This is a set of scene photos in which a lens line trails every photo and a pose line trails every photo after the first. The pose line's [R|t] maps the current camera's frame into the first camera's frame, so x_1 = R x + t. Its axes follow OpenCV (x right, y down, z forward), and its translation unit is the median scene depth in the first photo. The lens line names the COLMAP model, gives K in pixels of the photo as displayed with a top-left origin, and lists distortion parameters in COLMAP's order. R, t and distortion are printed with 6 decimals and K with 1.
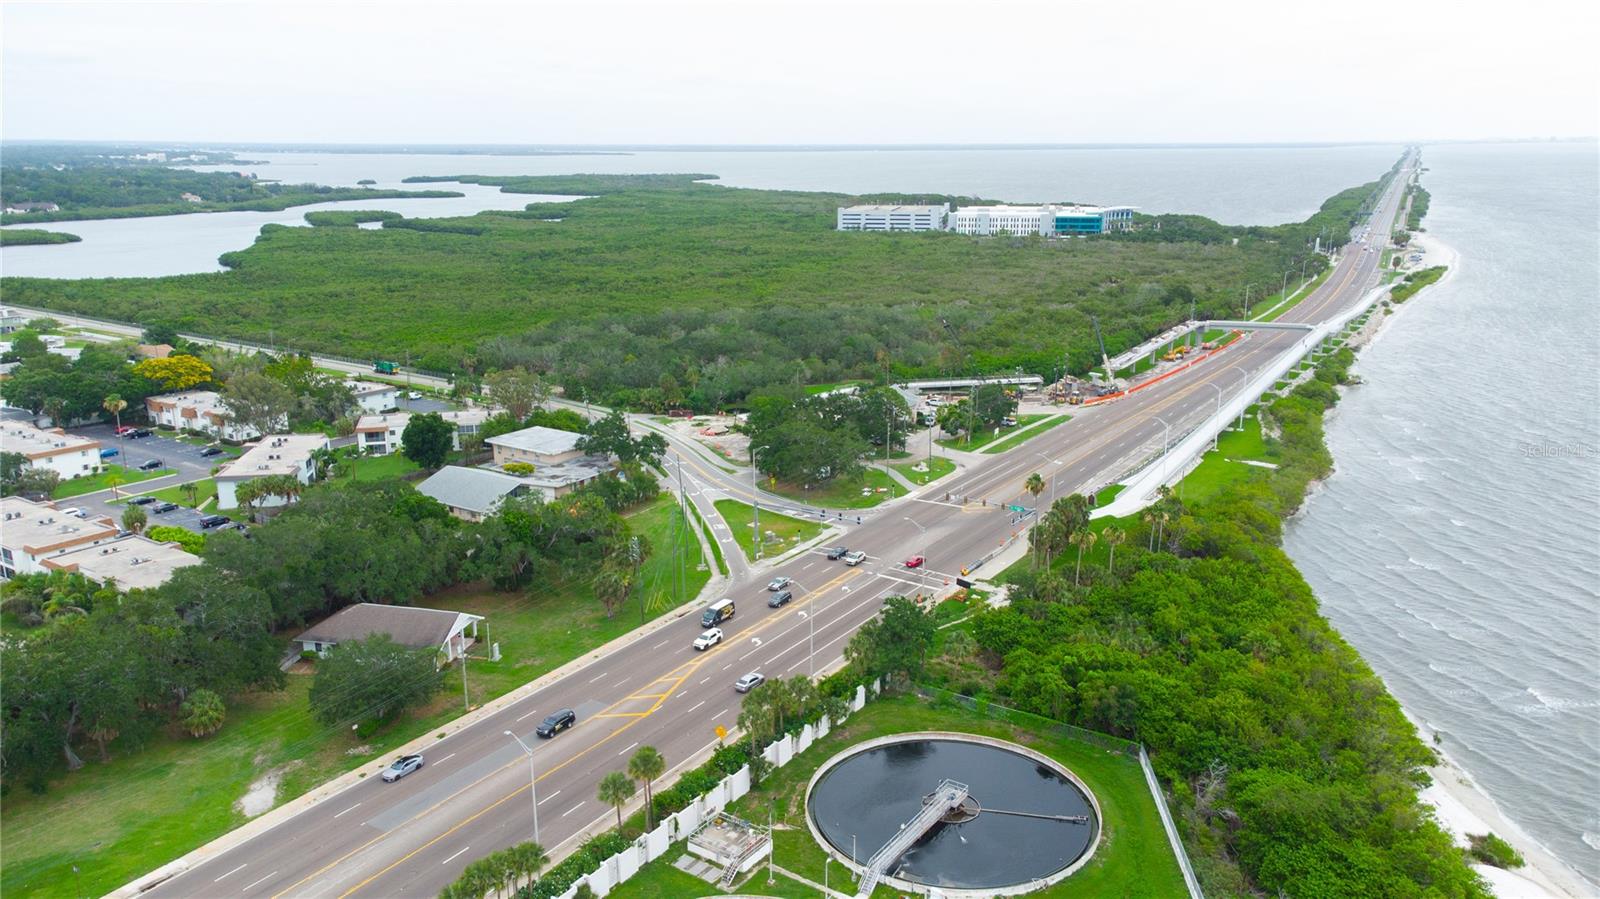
lens RADIAL K [[1188.6, 0, 802.1], [0, 1188.6, 449.2], [0, 0, 1]] dist [0.013464, 0.080624]
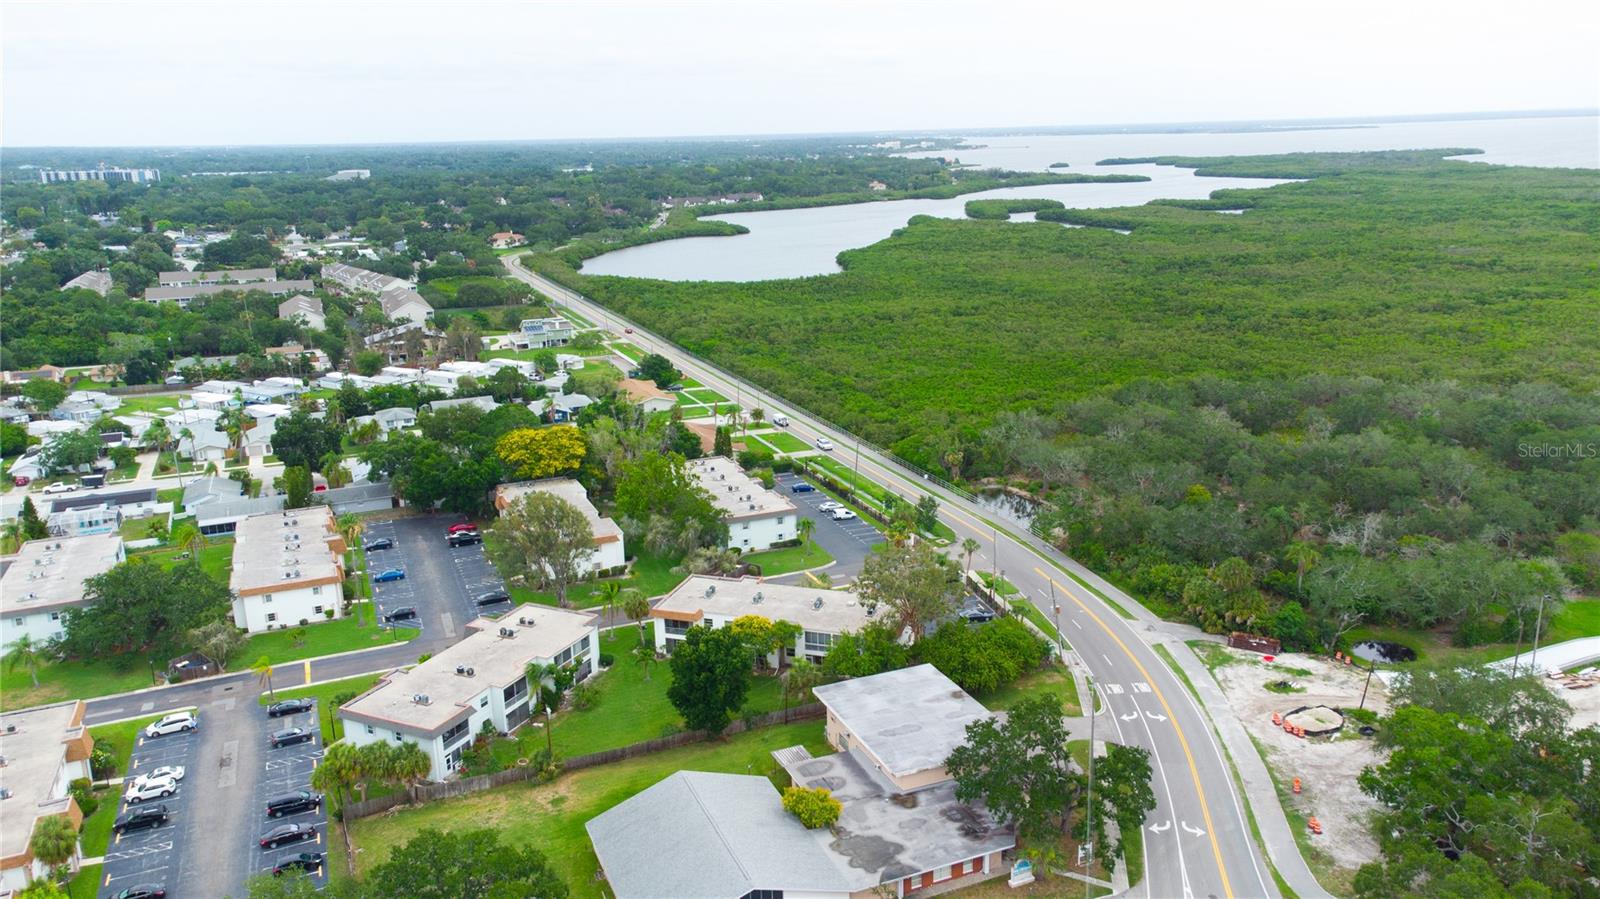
lens RADIAL K [[1188.6, 0, 802.1], [0, 1188.6, 449.2], [0, 0, 1]] dist [0.013464, 0.080624]
pose [[0.840513, 0.120740, -0.528166, -0.001197], [-0.112141, 0.992511, 0.048432, -0.038215], [0.530059, 0.018522, 0.847759, 0.150536]]
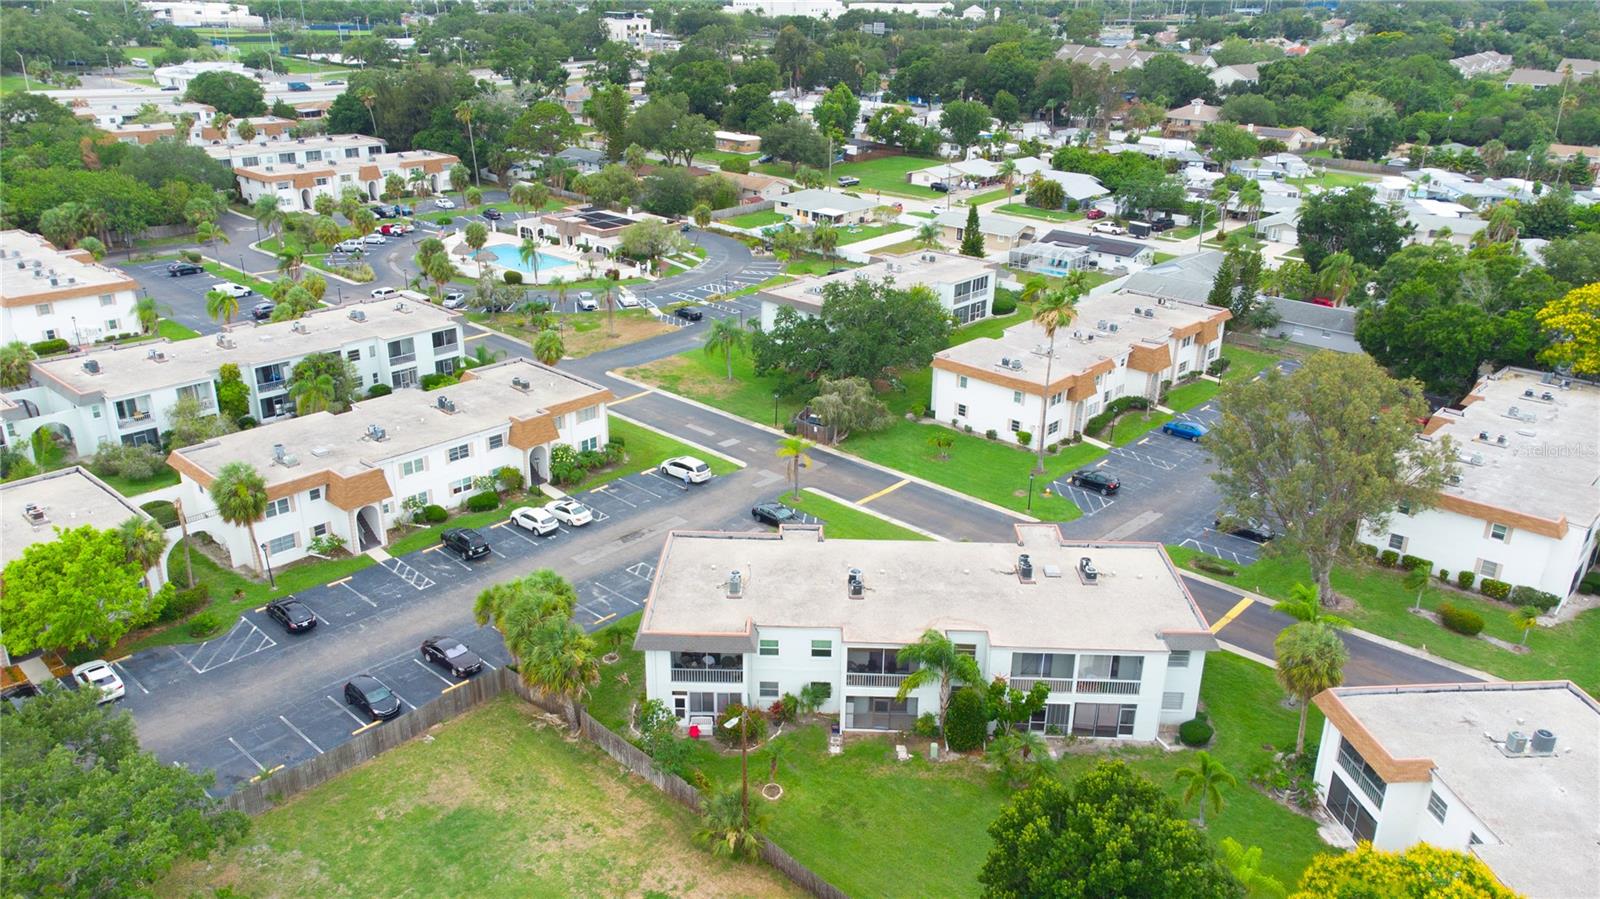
lens RADIAL K [[1188.6, 0, 802.1], [0, 1188.6, 449.2], [0, 0, 1]] dist [0.013464, 0.080624]
pose [[-0.157635, 0.364167, -0.917896, -0.044194], [-0.254772, 0.883051, 0.394096, -0.036071], [0.954066, 0.295978, -0.046420, 0.254270]]
